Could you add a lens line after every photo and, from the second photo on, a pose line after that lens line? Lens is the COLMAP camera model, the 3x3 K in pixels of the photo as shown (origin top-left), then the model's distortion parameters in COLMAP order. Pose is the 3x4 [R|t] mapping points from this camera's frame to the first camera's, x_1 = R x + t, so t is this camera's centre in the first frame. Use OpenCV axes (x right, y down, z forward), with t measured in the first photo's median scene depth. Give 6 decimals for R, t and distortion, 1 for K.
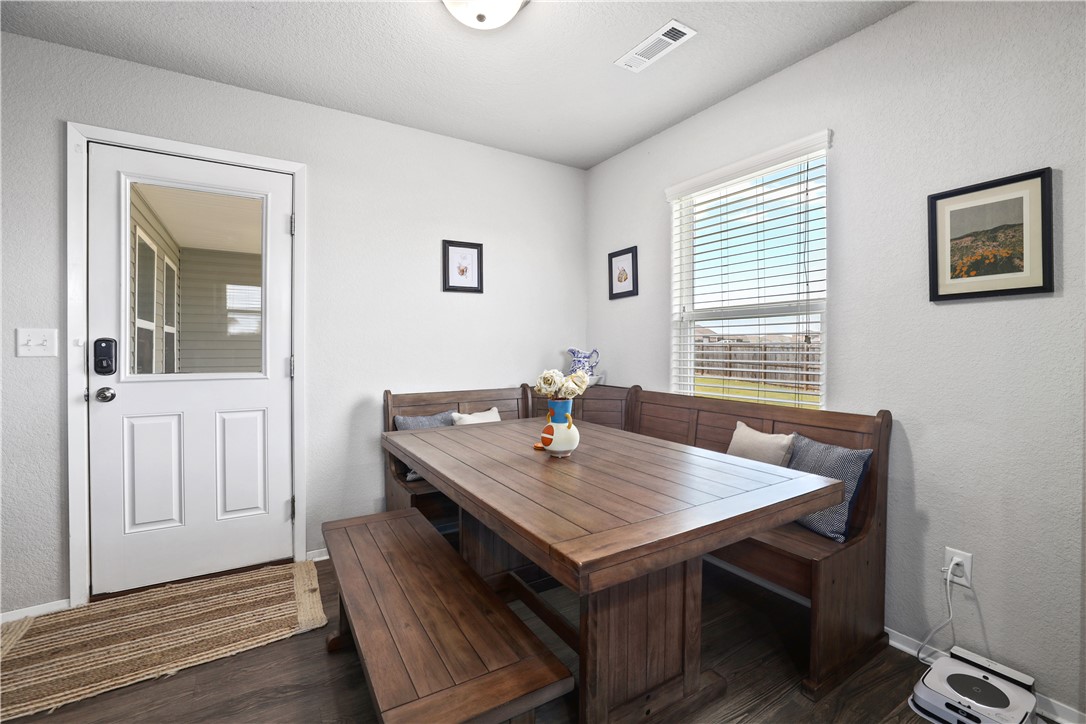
lens RADIAL K [[469.4, 0, 545.9], [0, 469.4, 354.5], [0, 0, 1]] dist [-0.013146, -0.000224]
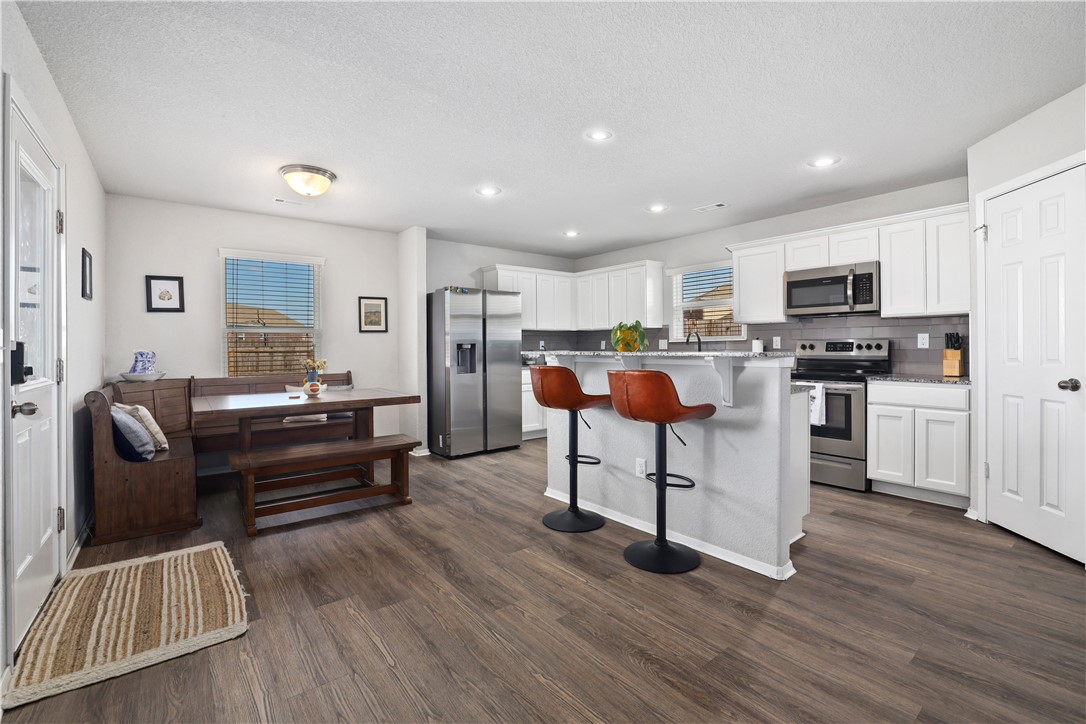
lens RADIAL K [[469.4, 0, 554.9], [0, 469.4, 341.5], [0, 0, 1]] dist [-0.013146, -0.000224]
pose [[-0.122481, -0.005311, 0.992457, -2.062806], [0.013064, 0.999890, 0.006963, -0.054673], [-0.992385, 0.013818, -0.122398, 0.115805]]
